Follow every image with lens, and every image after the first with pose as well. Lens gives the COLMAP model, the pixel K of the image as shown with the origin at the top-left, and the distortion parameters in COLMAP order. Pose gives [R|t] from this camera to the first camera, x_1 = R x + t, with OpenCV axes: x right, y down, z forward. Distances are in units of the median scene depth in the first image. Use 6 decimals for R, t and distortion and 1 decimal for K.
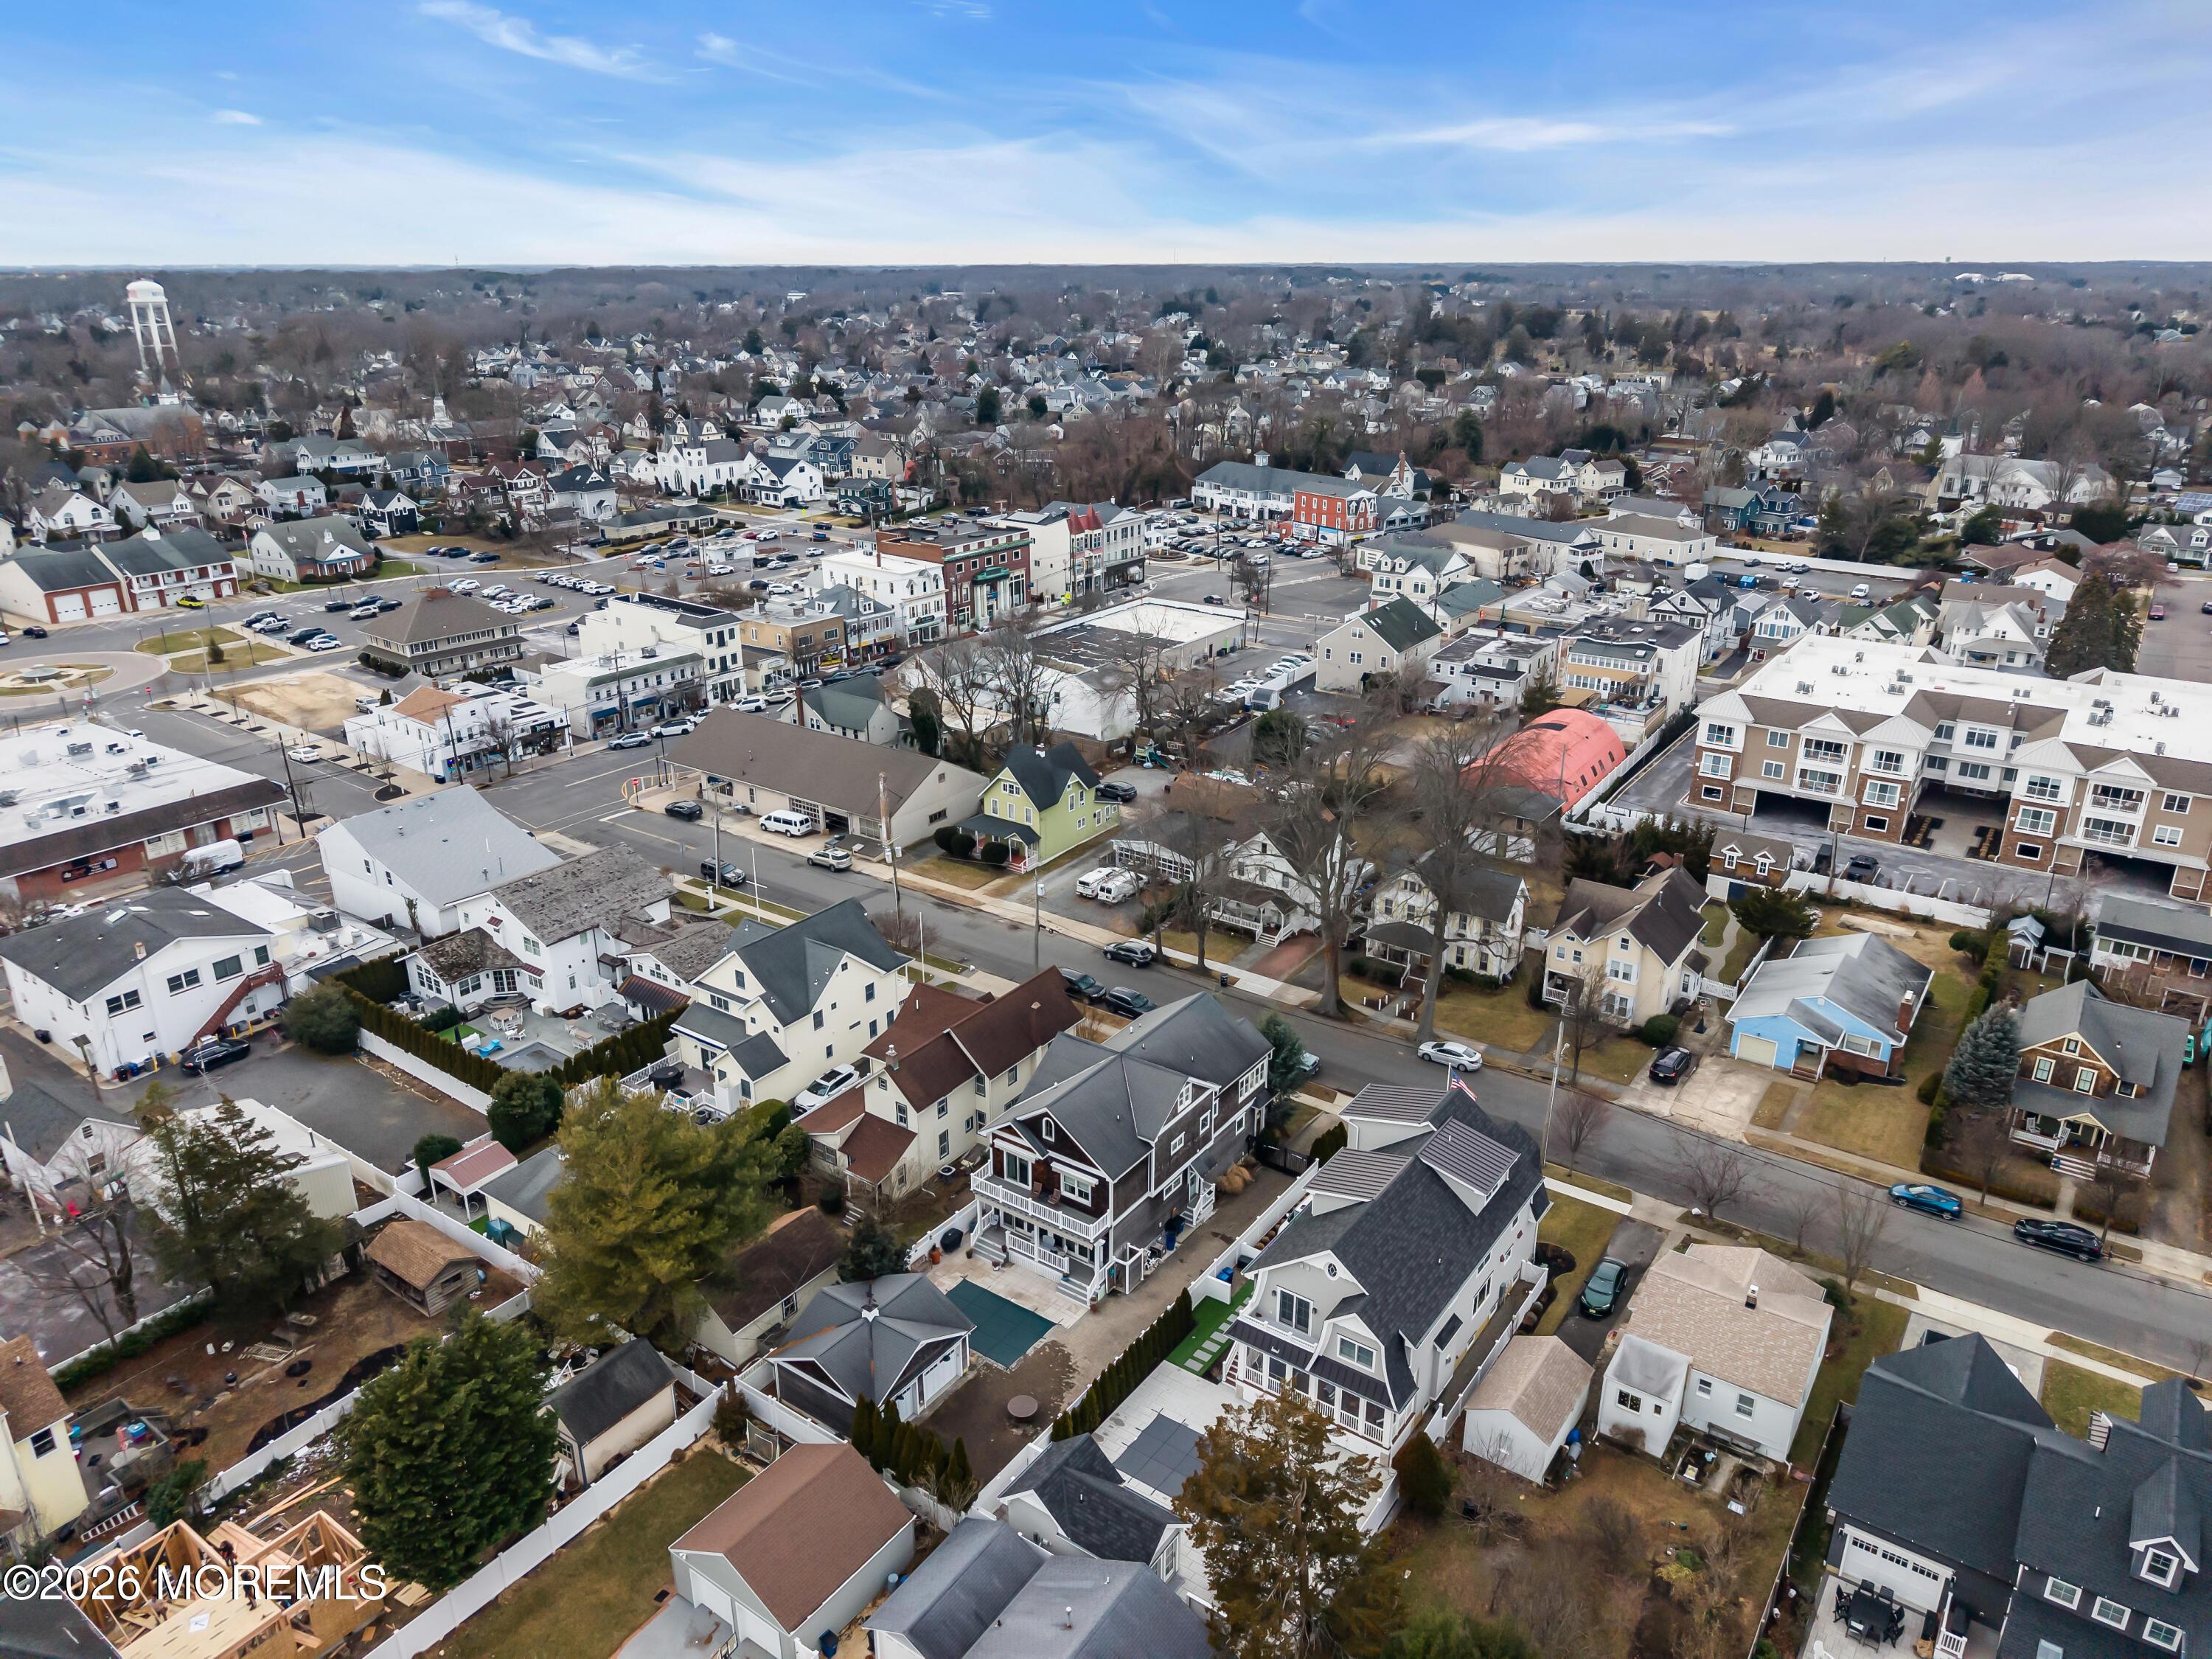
lens RADIAL K [[1428.2, 0, 1107.9], [0, 1428.2, 908.8], [0, 0, 1]] dist [0.036810, -0.056463]
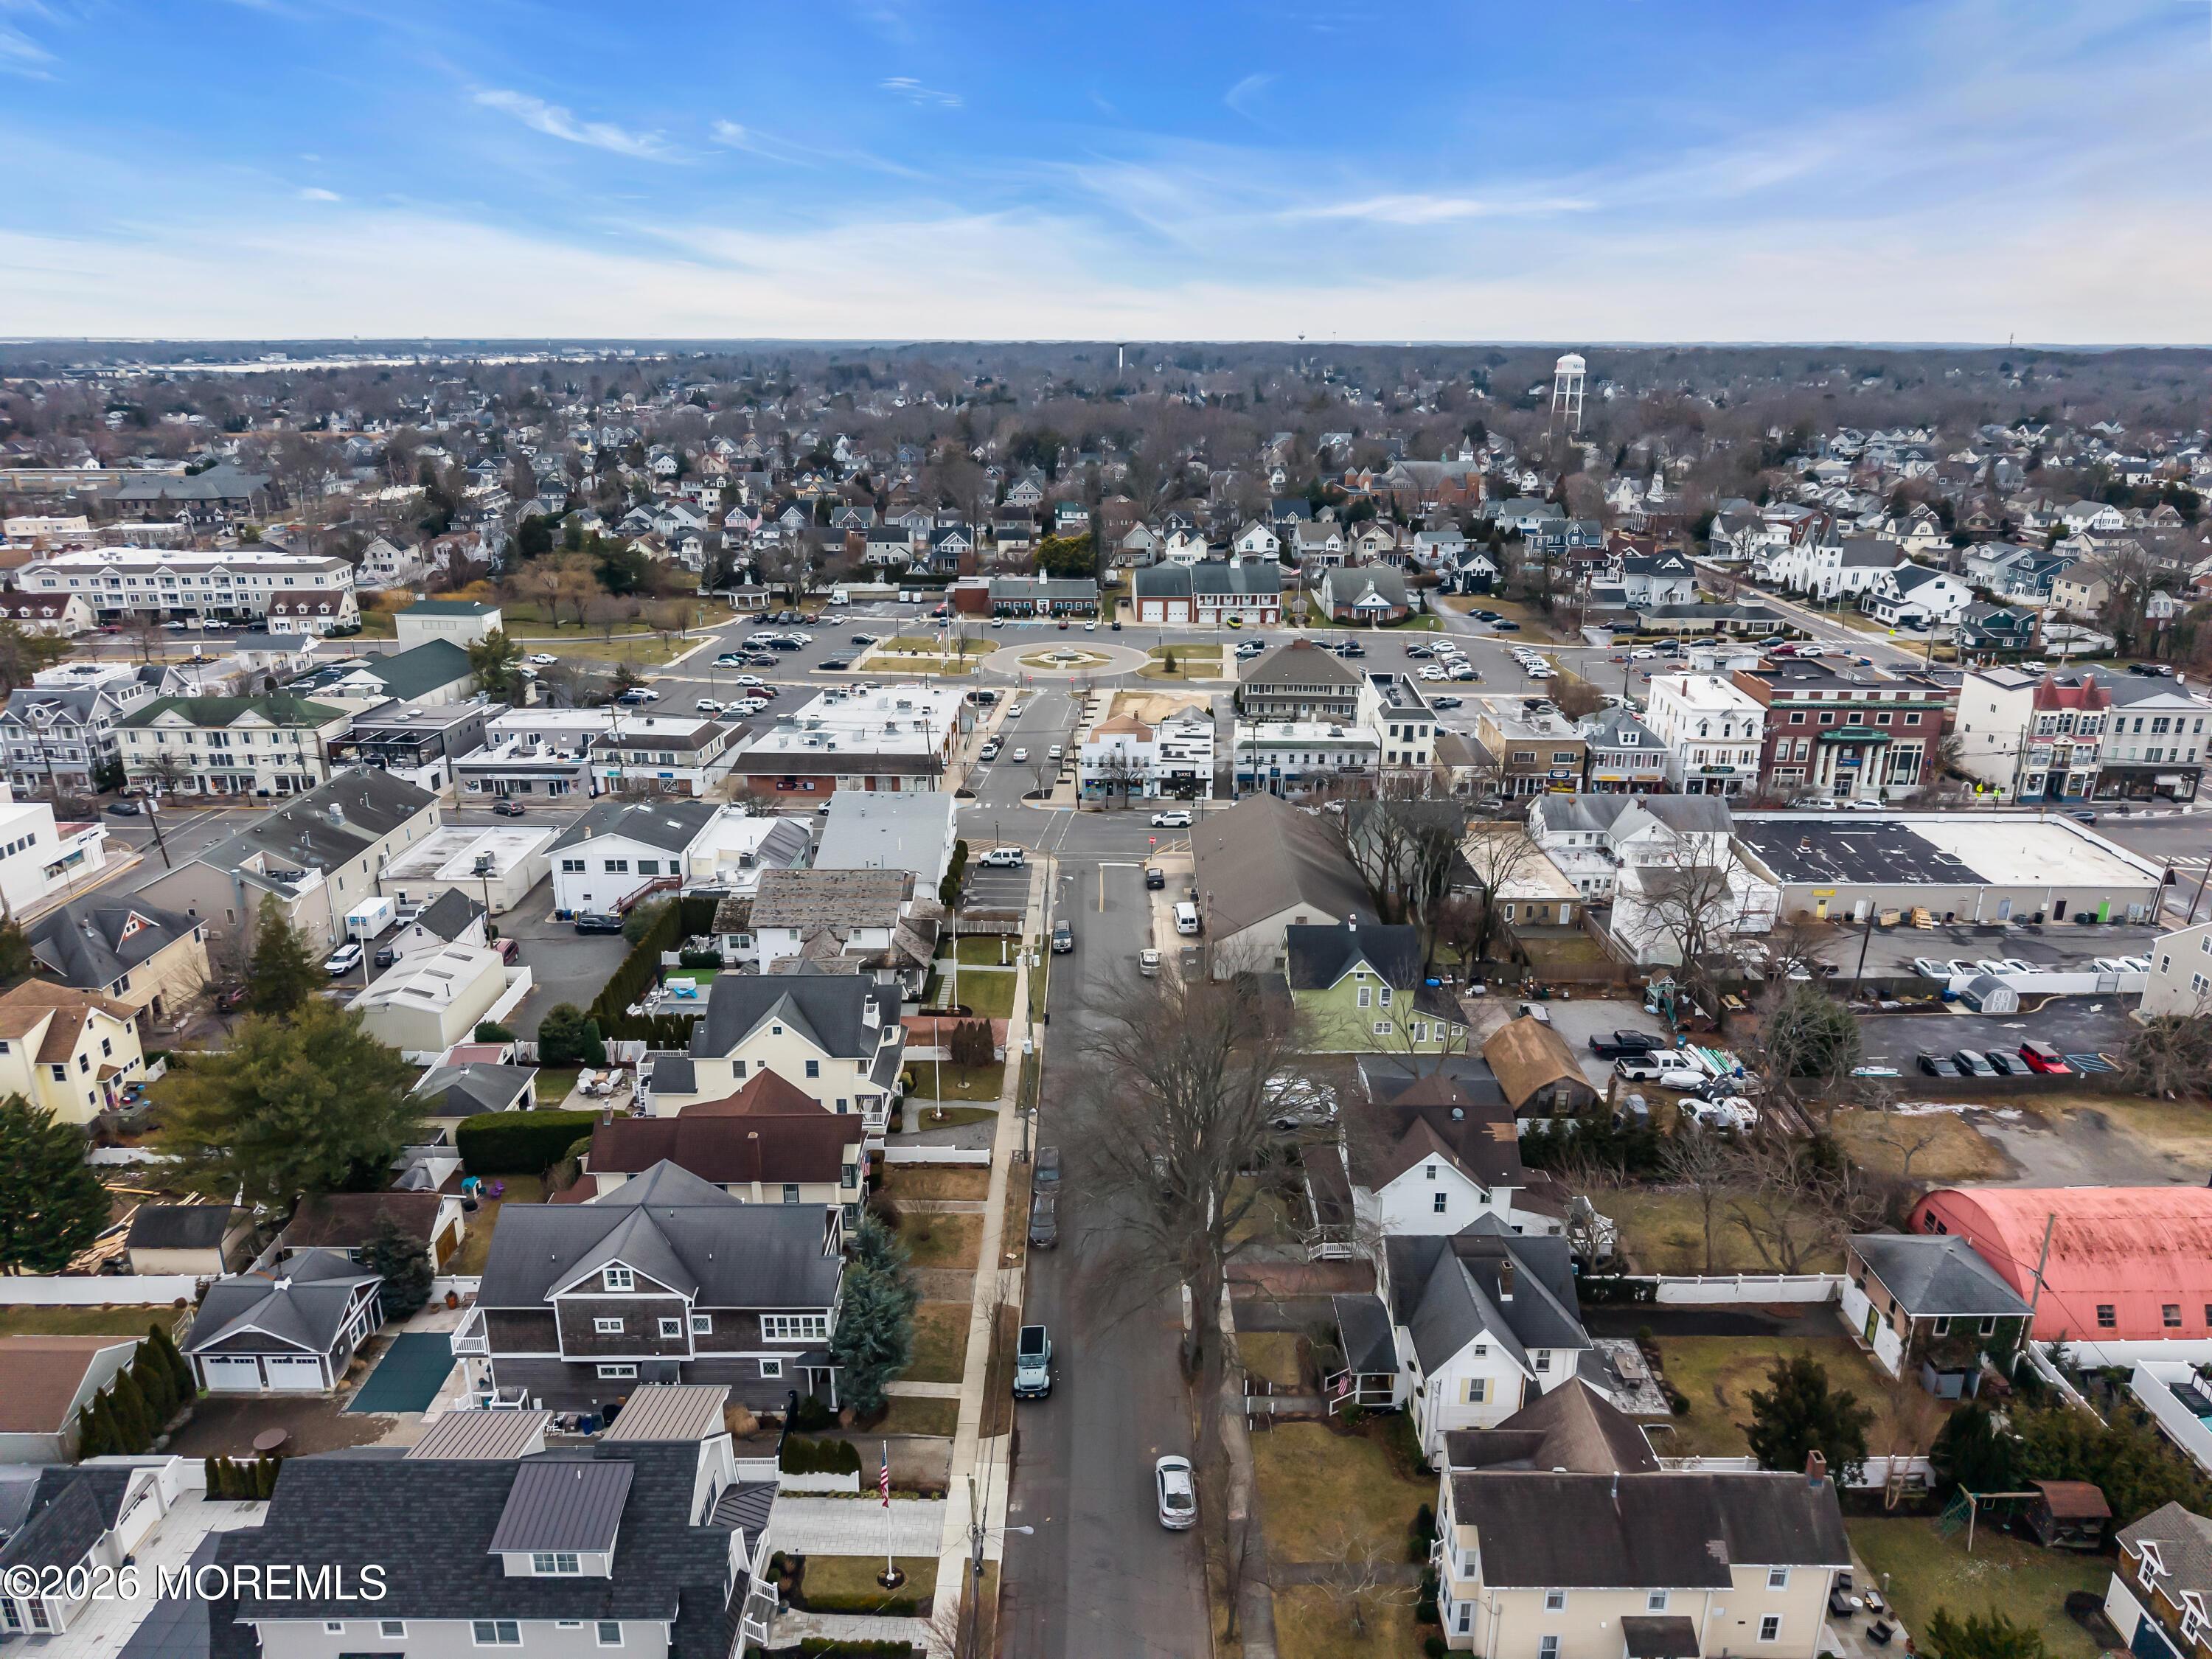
lens RADIAL K [[1467.7, 0, 1111.7], [0, 1467.7, 838.4], [0, 0, 1]] dist [0.056928, -0.078584]
pose [[0.579774, 0.260858, -0.771890, 0.479501], [-0.336063, 0.939586, 0.065110, -0.155399], [0.742242, 0.221655, 0.632413, 0.339326]]
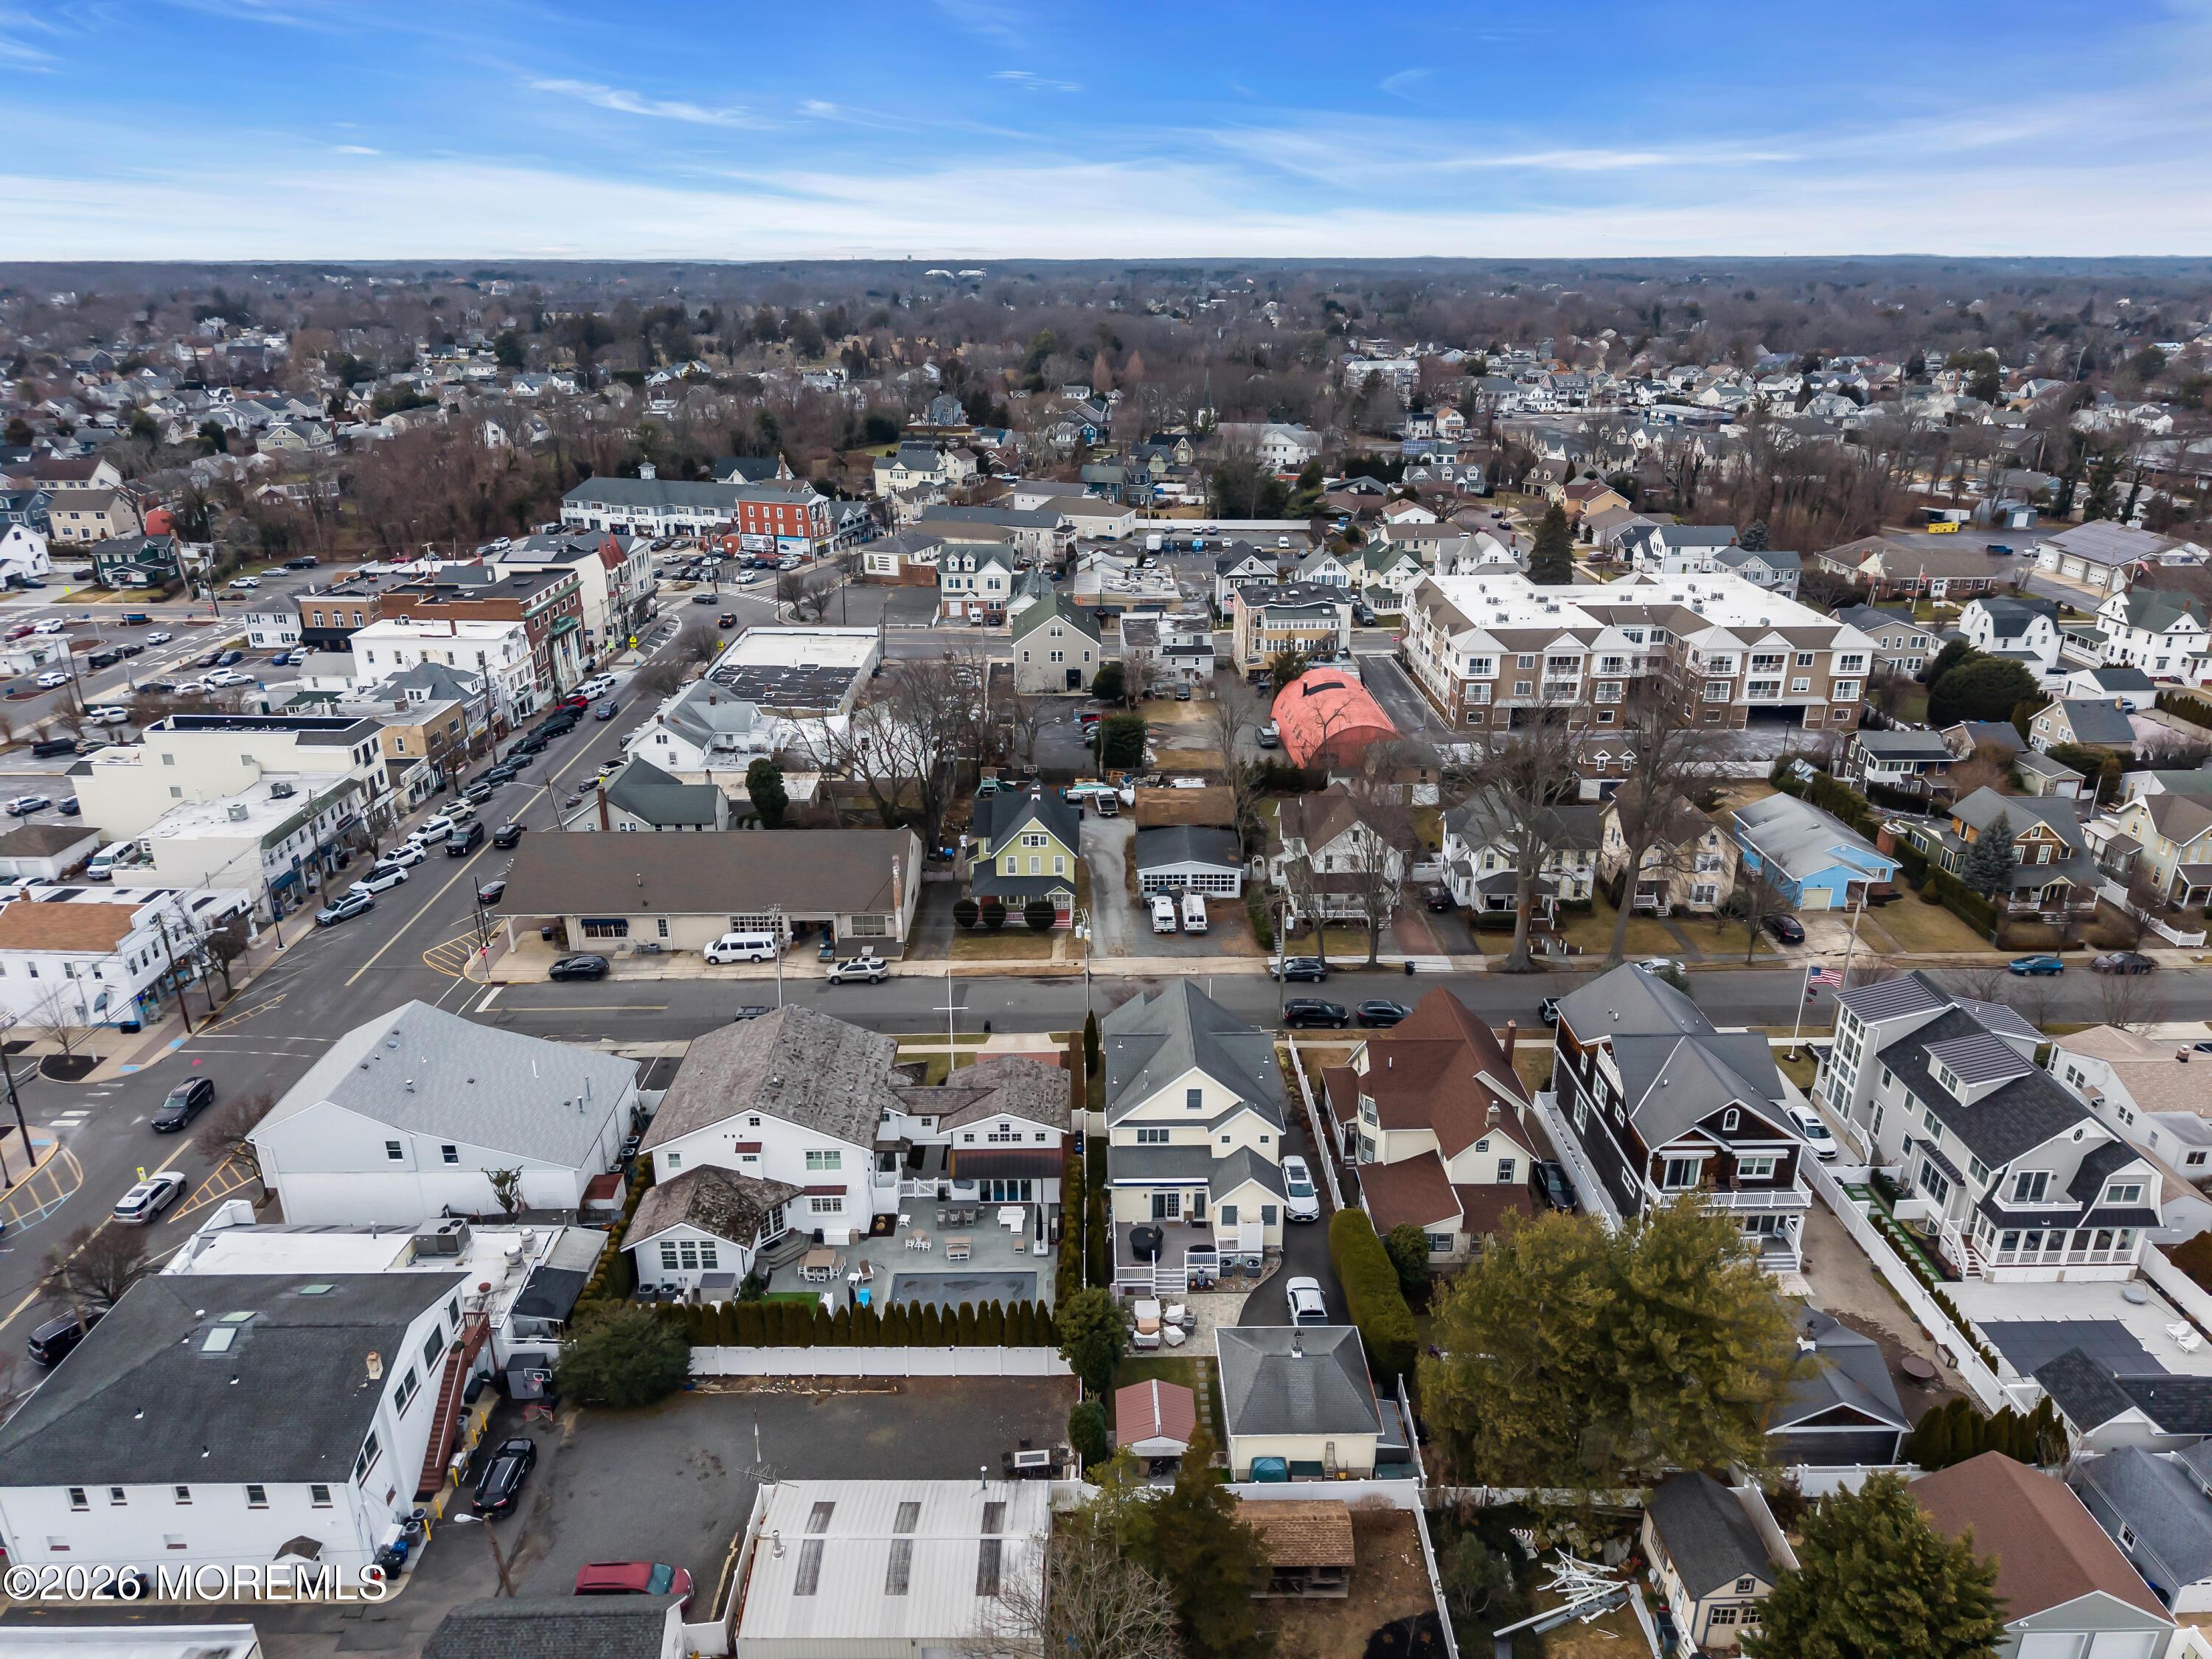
lens RADIAL K [[1475.3, 0, 1103.7], [0, 1475.3, 833.2], [0, 0, 1]] dist [0.038731, -0.050688]
pose [[0.809123, -0.213674, 0.547415, -0.501325], [0.242214, 0.970004, 0.020614, -0.090259], [-0.535400, 0.115912, 0.836607, 0.186806]]
